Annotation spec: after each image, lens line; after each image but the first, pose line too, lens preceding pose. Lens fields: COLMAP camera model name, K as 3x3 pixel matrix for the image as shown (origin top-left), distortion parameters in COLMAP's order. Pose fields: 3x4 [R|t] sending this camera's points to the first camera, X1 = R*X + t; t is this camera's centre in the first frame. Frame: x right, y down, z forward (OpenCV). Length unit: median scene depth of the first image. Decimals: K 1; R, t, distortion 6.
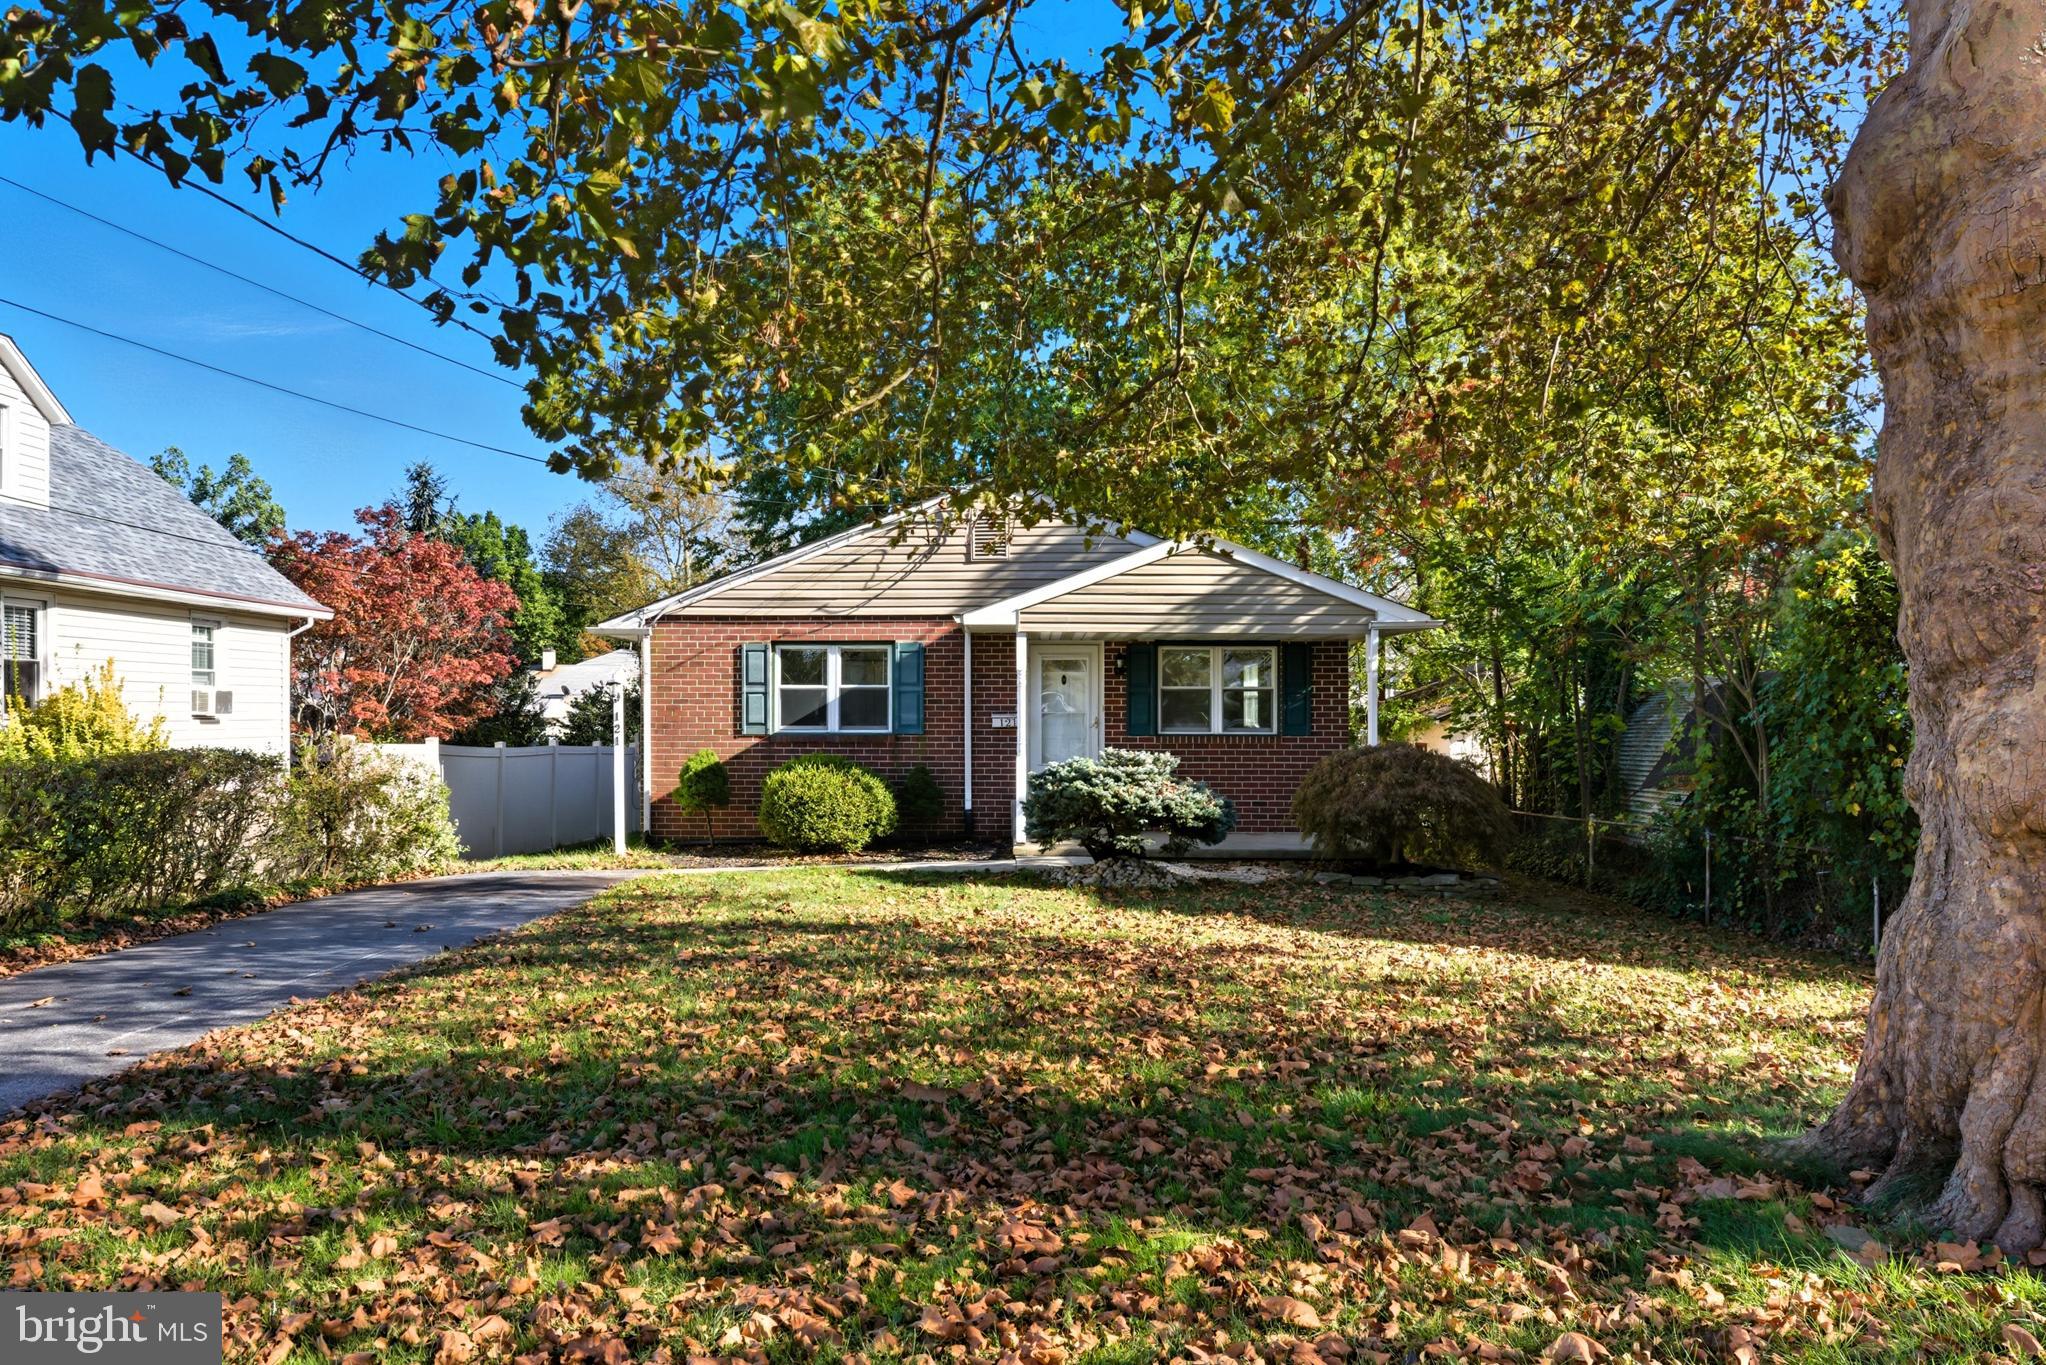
lens RADIAL K [[1451.4, 0, 1023.0], [0, 1451.4, 682.5], [0, 0, 1]] dist [0.001714, 0.000368]
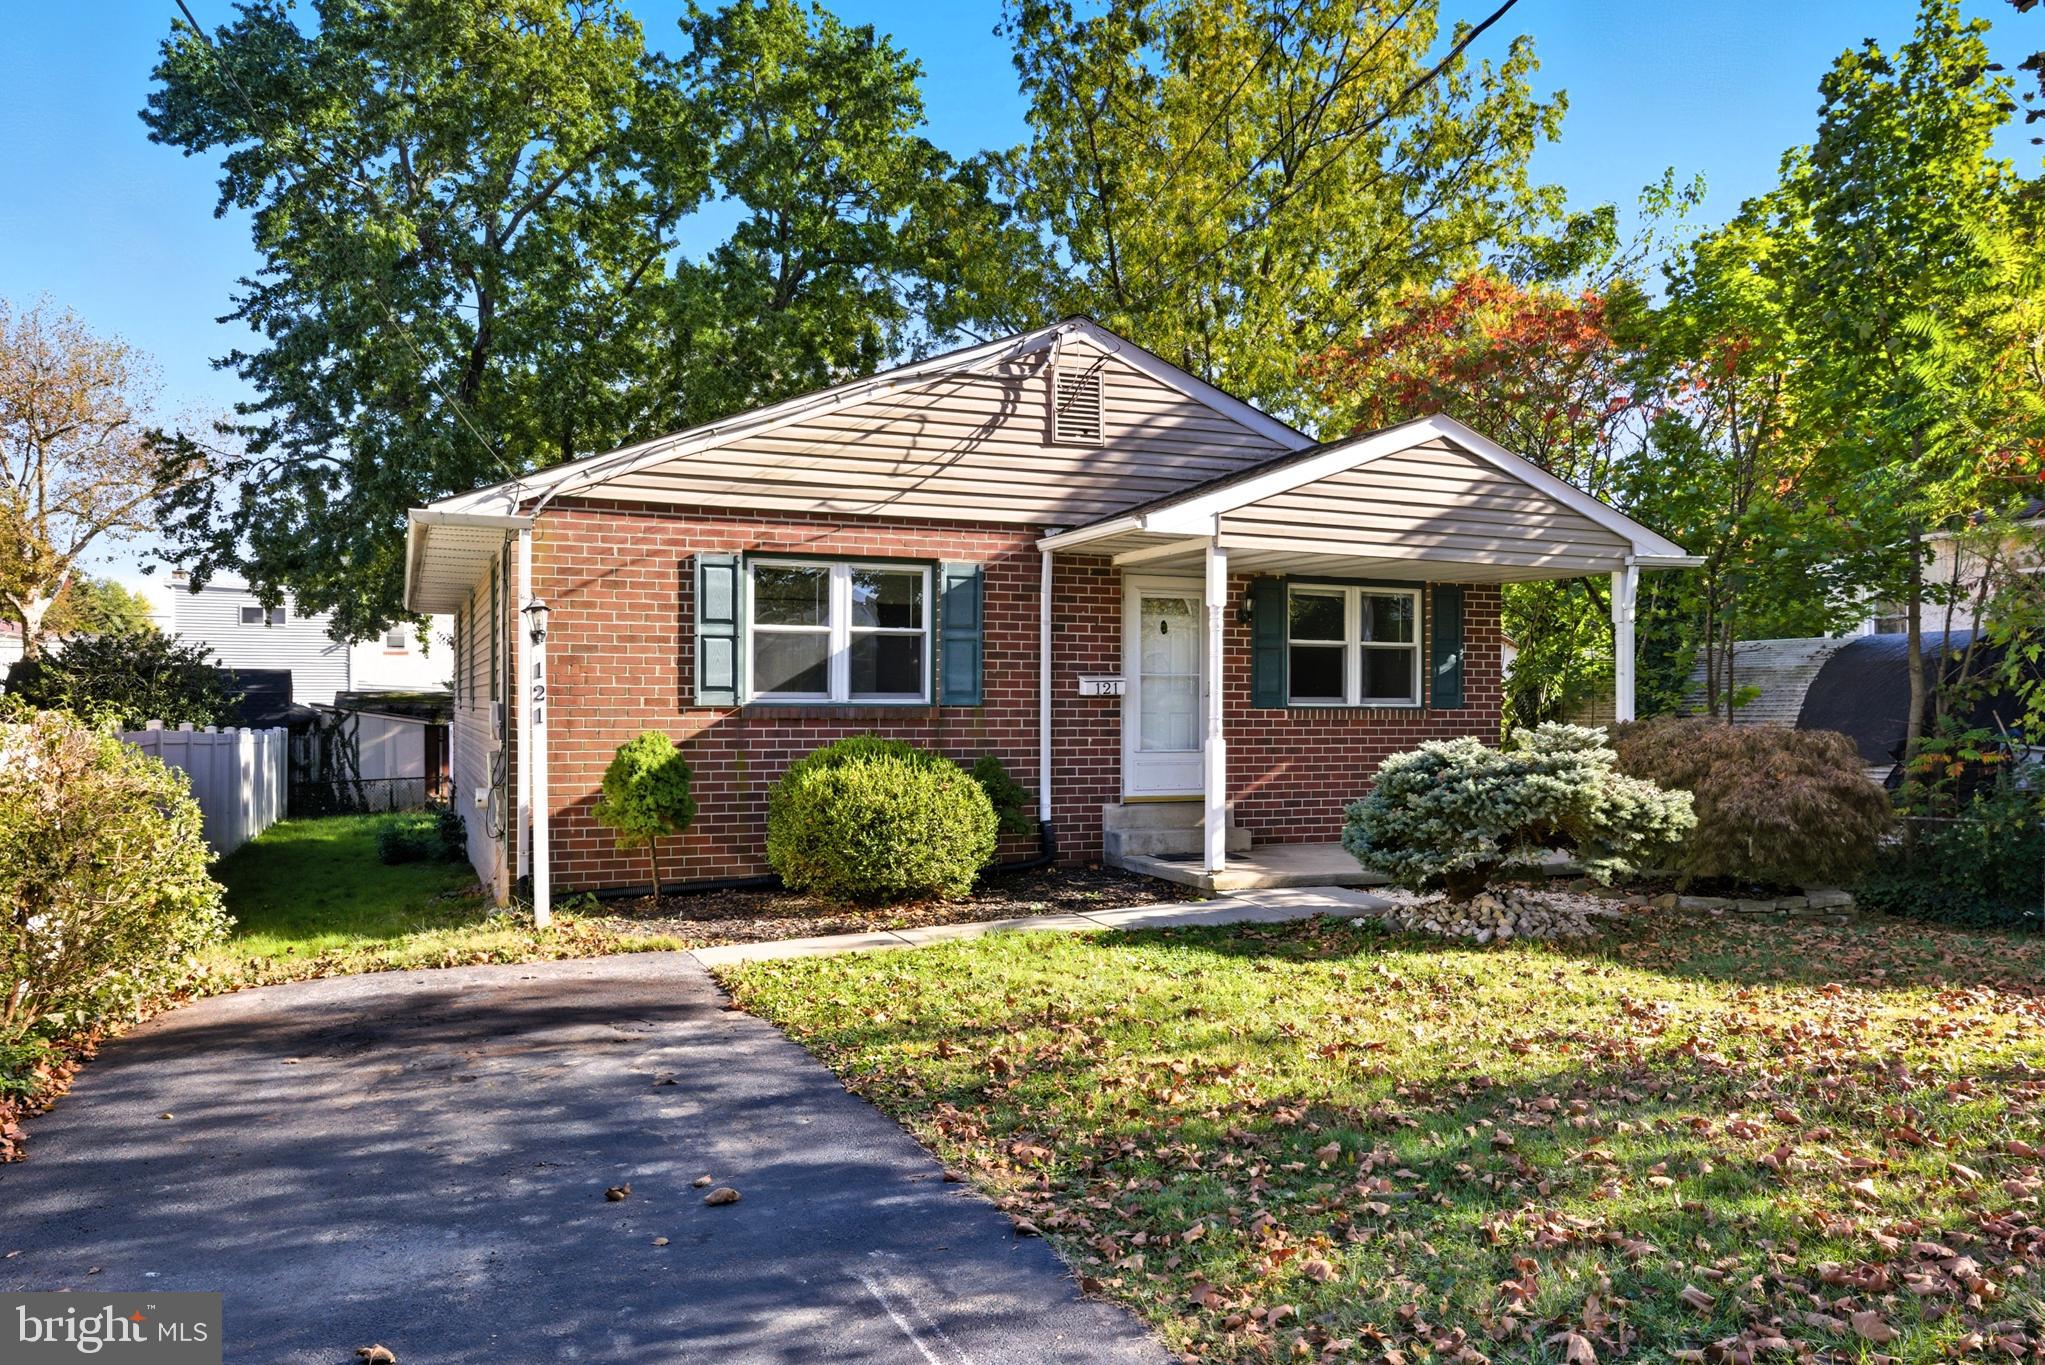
lens RADIAL K [[1450.7, 0, 1022.5], [0, 1450.7, 682.5], [0, 0, 1]] dist [0.001714, 0.000368]
pose [[0.894462, 0.008526, 0.447062, -0.339089], [-0.011960, 0.999917, 0.004860, 0.021712], [-0.446984, -0.009694, 0.894490, 0.414145]]
